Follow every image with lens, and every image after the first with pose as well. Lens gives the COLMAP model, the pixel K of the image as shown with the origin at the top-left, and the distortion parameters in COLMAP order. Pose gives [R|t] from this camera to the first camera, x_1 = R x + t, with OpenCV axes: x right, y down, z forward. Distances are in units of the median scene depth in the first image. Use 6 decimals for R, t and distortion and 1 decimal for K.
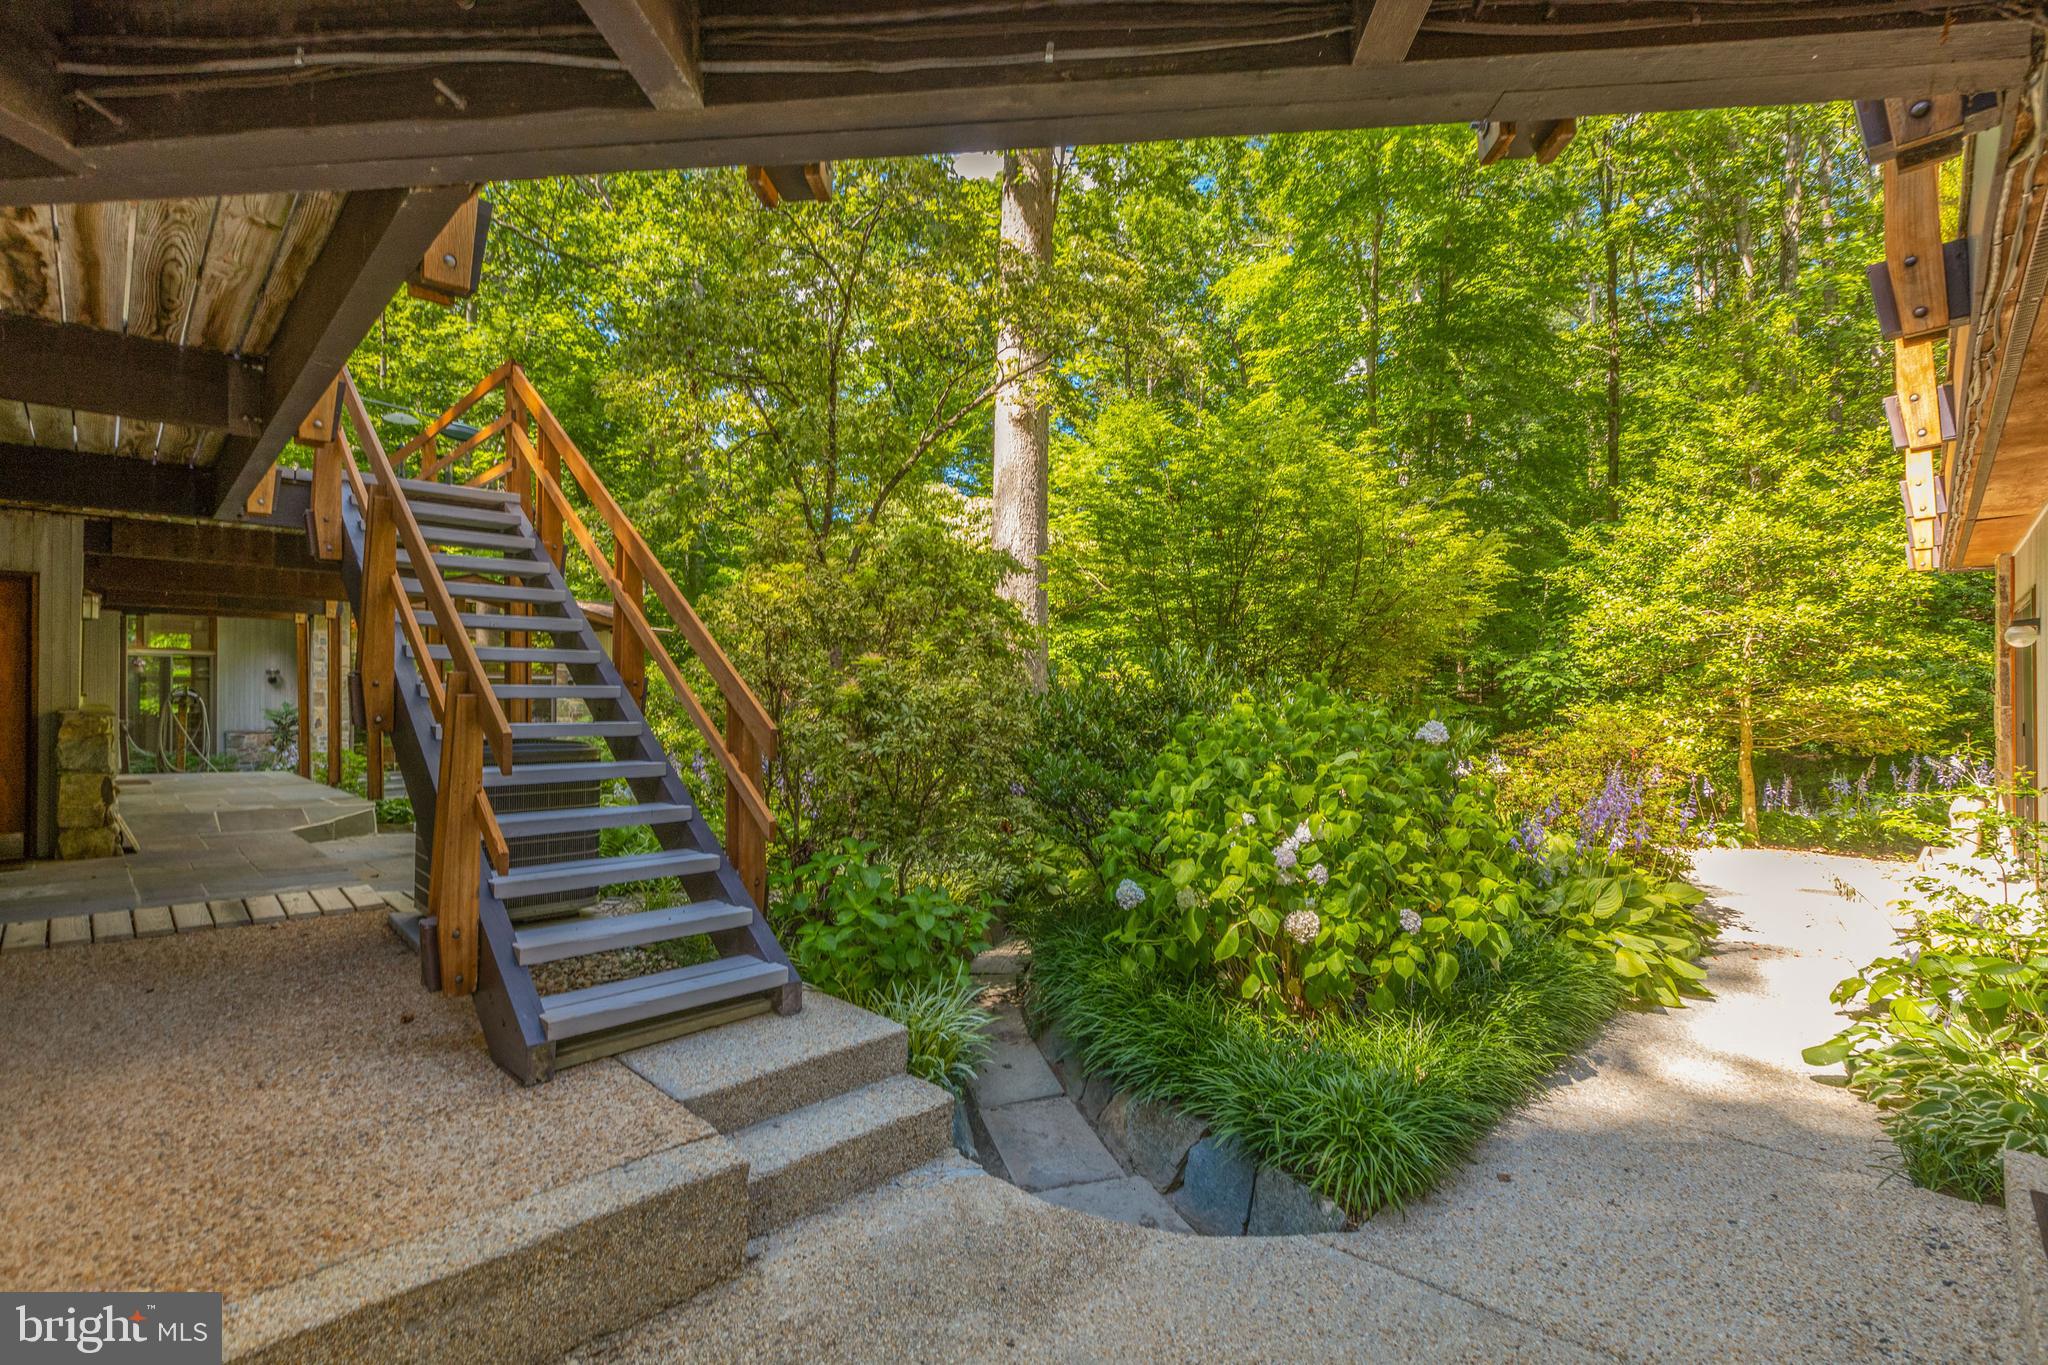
lens RADIAL K [[910.9, 0, 1028.9], [0, 910.9, 658.6], [0, 0, 1]] dist [0.000576, -0.000093]
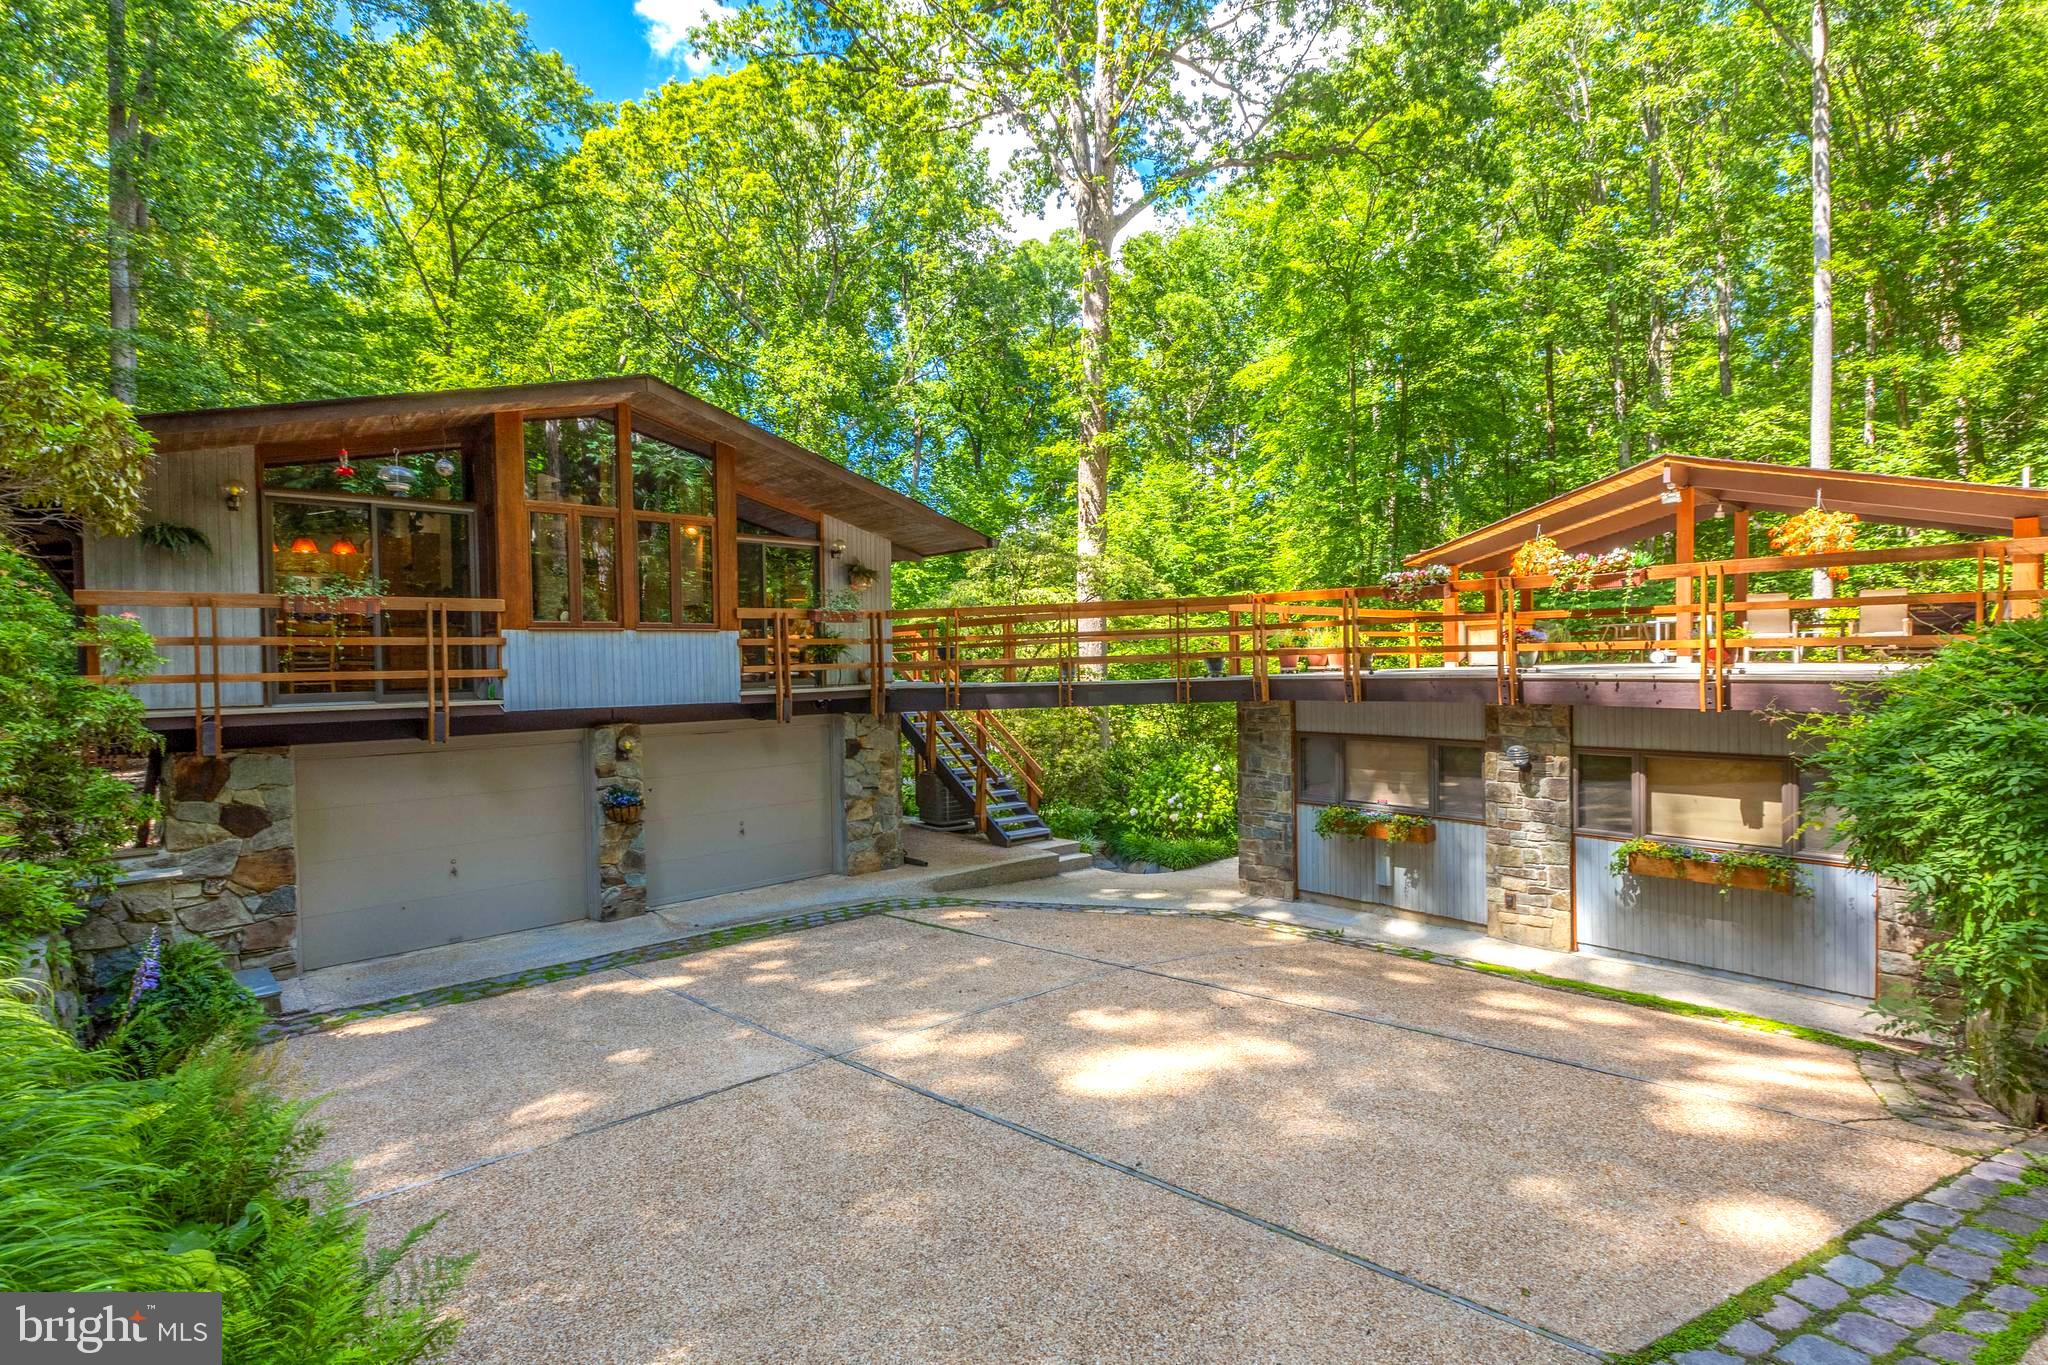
lens RADIAL K [[947.2, 0, 1026.0], [0, 947.2, 676.1], [0, 0, 1]] dist [0.000390, 0.000827]
pose [[0.997791, -0.019812, -0.063402, -0.070982], [0.022808, 0.998640, 0.046892, -0.464704], [0.062387, -0.048235, 0.996886, -2.717000]]
